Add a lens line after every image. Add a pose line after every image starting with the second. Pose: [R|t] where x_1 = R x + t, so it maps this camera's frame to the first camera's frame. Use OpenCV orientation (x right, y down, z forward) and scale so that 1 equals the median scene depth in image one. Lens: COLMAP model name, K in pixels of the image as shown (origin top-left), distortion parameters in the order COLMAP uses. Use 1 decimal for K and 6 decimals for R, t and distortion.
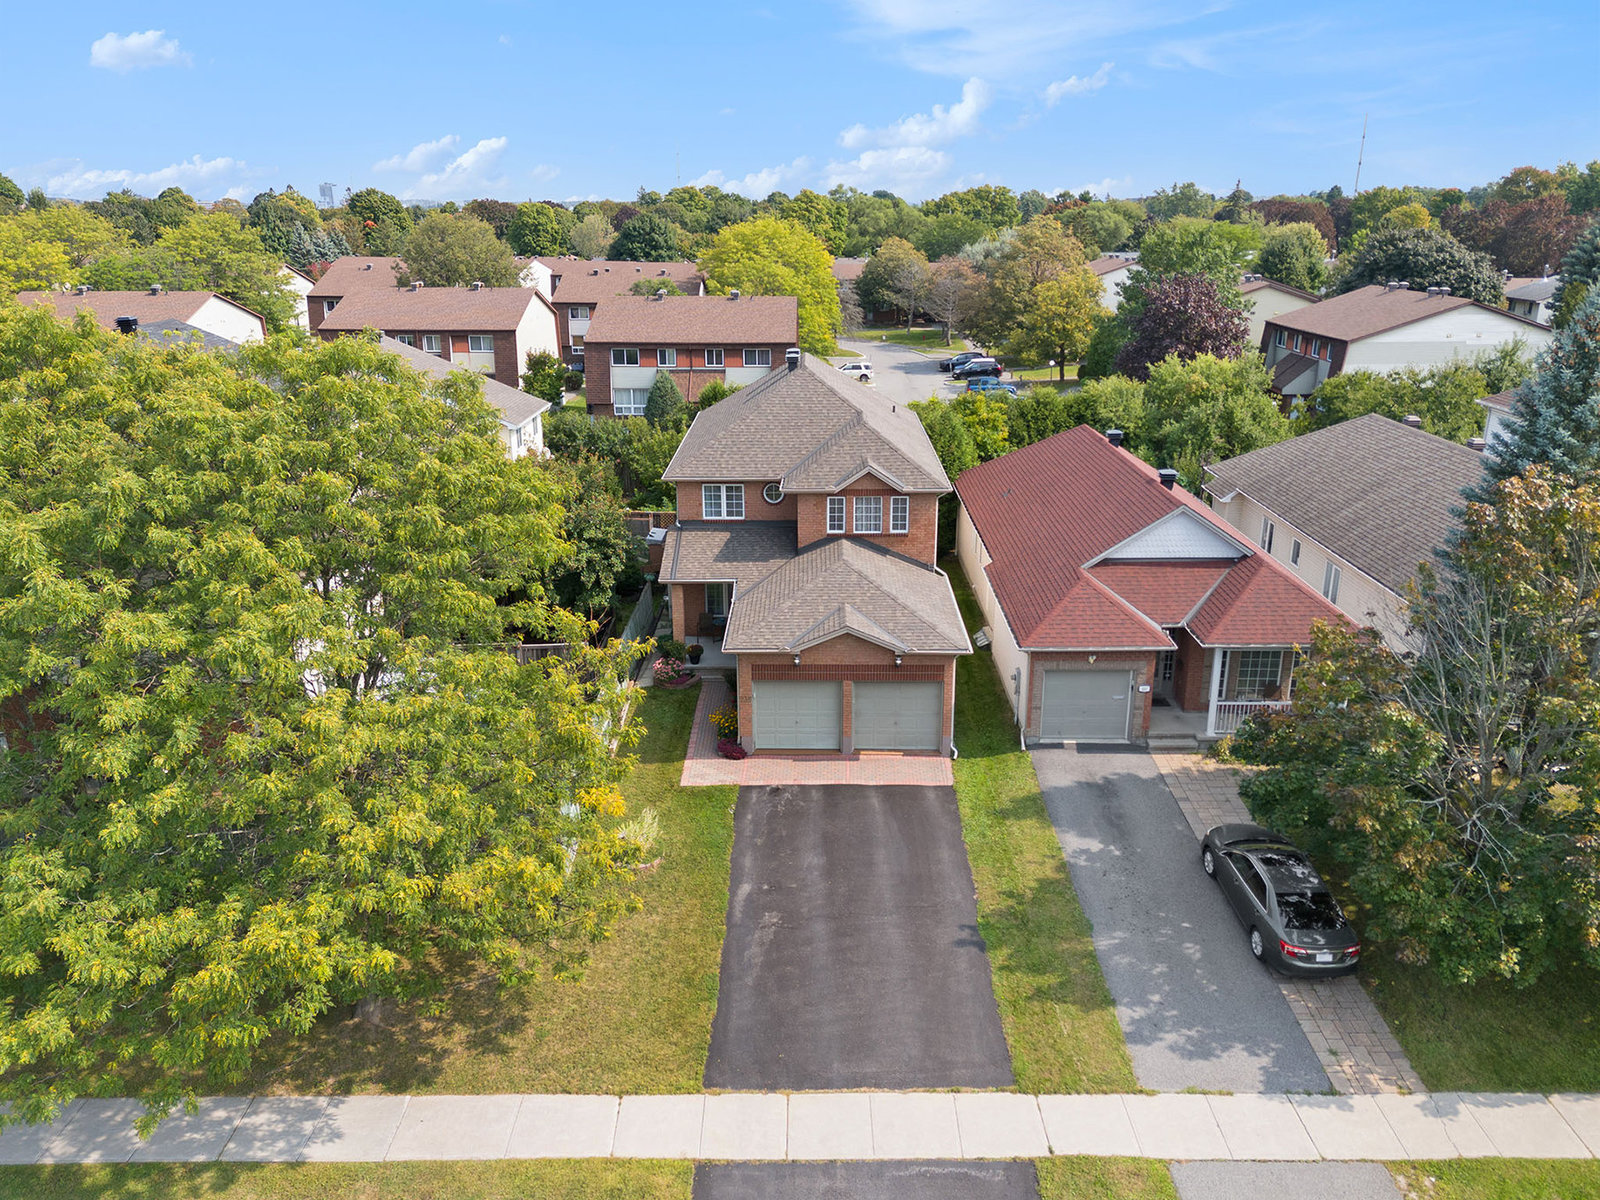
lens RADIAL K [[1162.2, 0, 800.0], [0, 1162.2, 600.0], [0, 0, 1]] dist [0.070818, -0.042011]
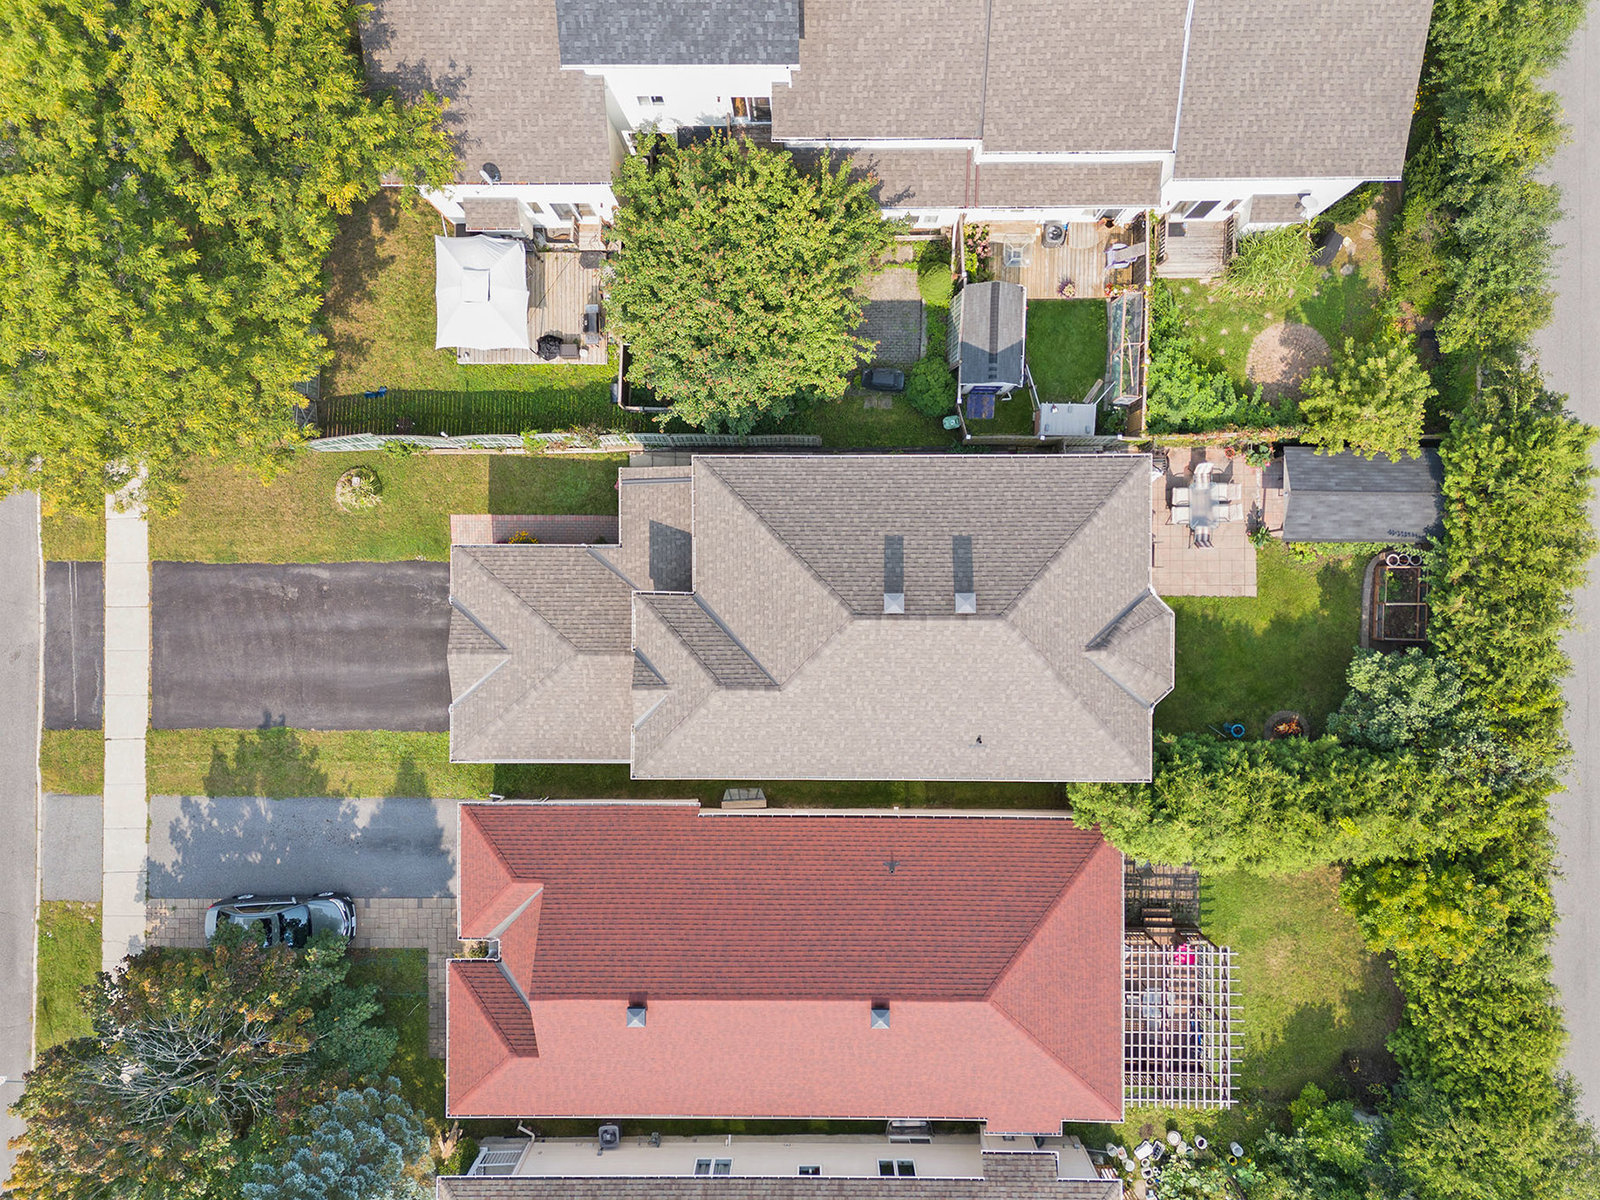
lens RADIAL K [[1162.2, 0, 800.0], [0, 1162.2, 600.0], [0, 0, 1]] dist [0.070818, -0.042011]
pose [[0.007806, 0.999864, 0.014527, -0.034585], [-0.318902, -0.011280, 0.947721, -1.484447], [0.947756, -0.012031, 0.318771, 1.217810]]
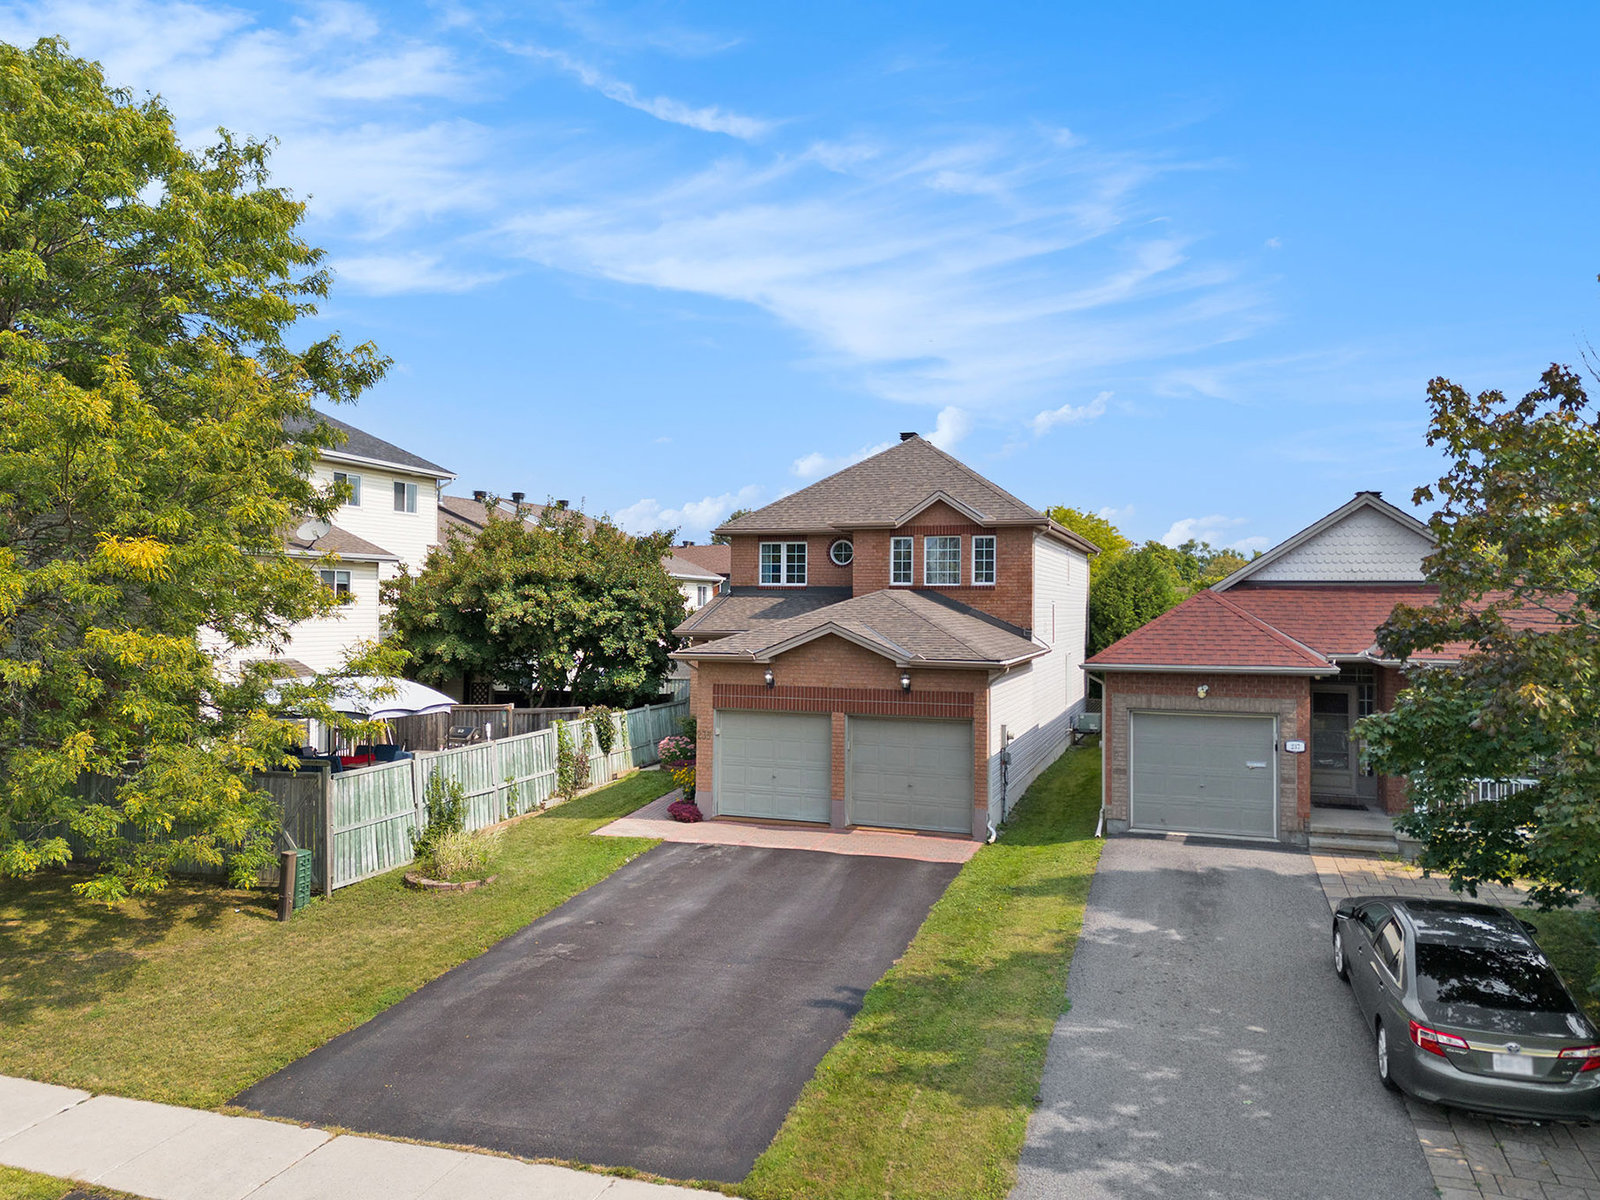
lens RADIAL K [[1164.9, 0, 807.0], [0, 1164.9, 615.8], [0, 0, 1]] dist [0.068206, -0.050125]
pose [[0.951066, 0.014530, -0.308646, 0.313632], [-0.110576, 0.948745, -0.296067, 0.293862], [0.288525, 0.315708, 0.903926, 0.439889]]
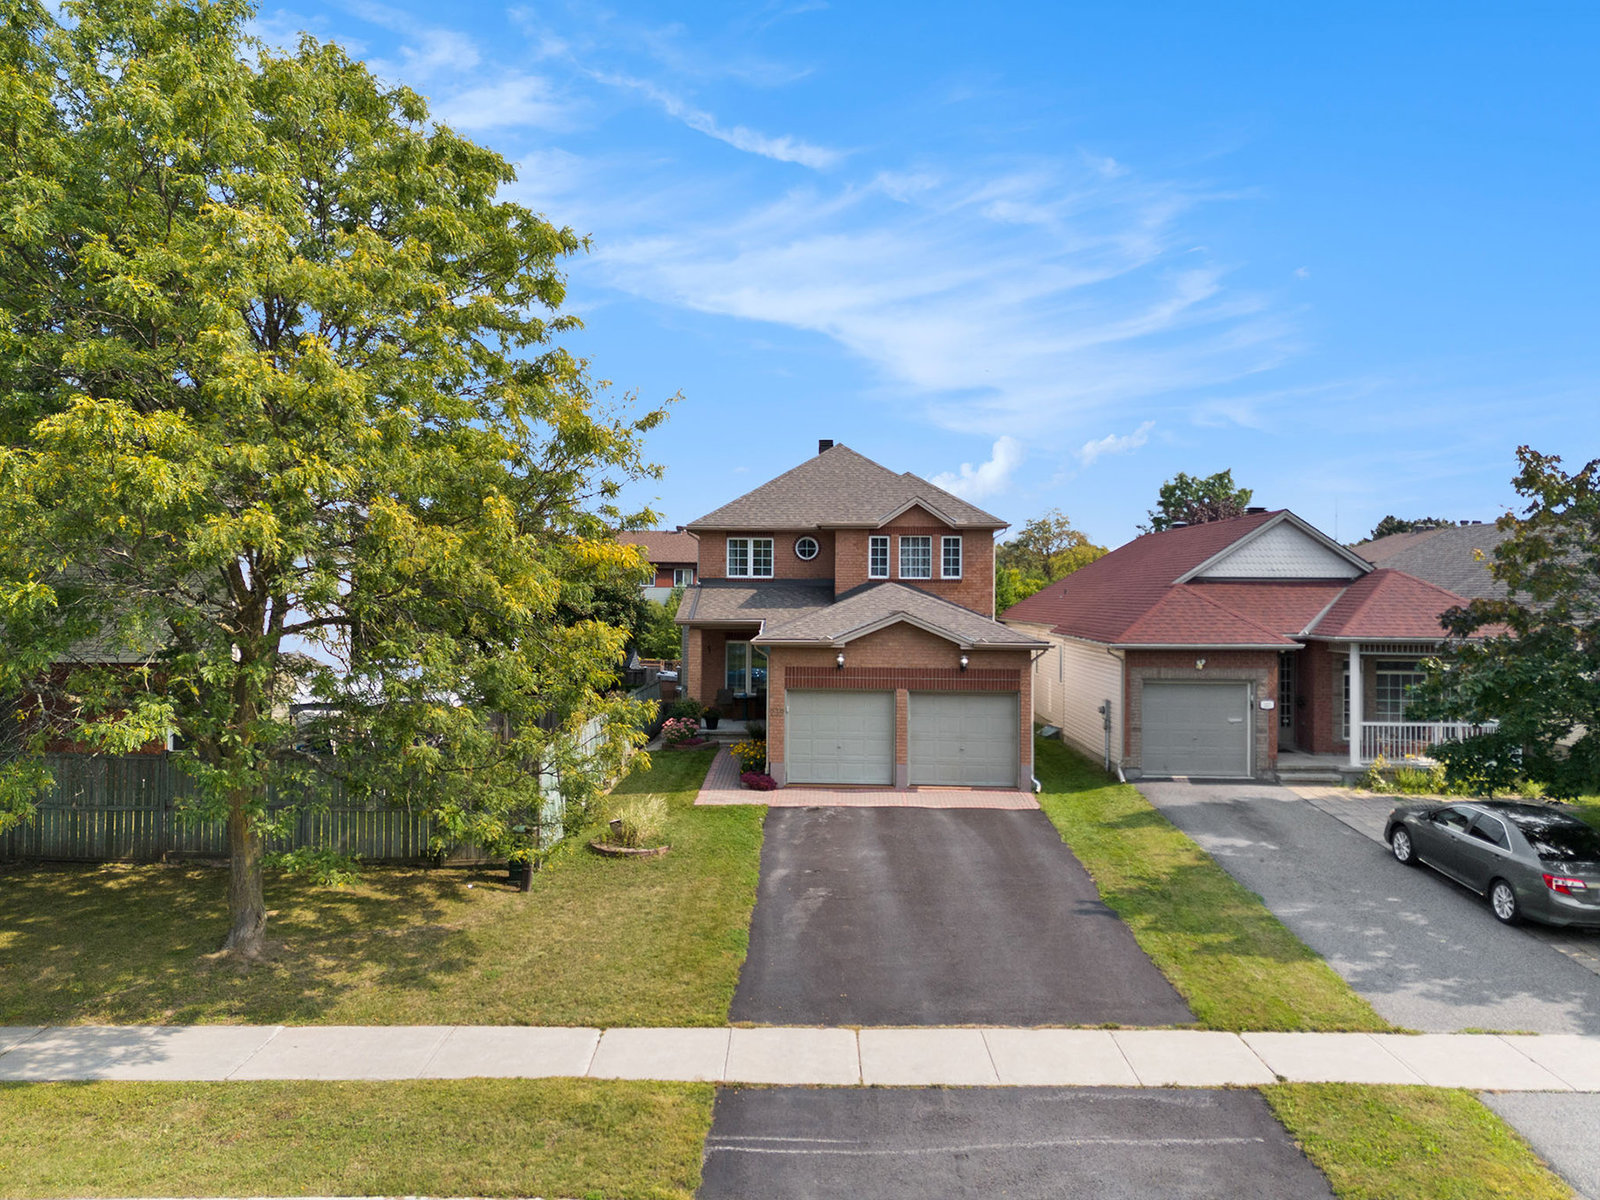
lens RADIAL K [[1162.2, 0, 800.0], [0, 1162.2, 600.0], [0, 0, 1]] dist [0.070818, -0.042011]
pose [[0.999928, 0.011341, -0.004021, -0.037153], [-0.012031, 0.948019, -0.317986, 0.354577], [0.000206, 0.318012, 0.948087, 0.264226]]
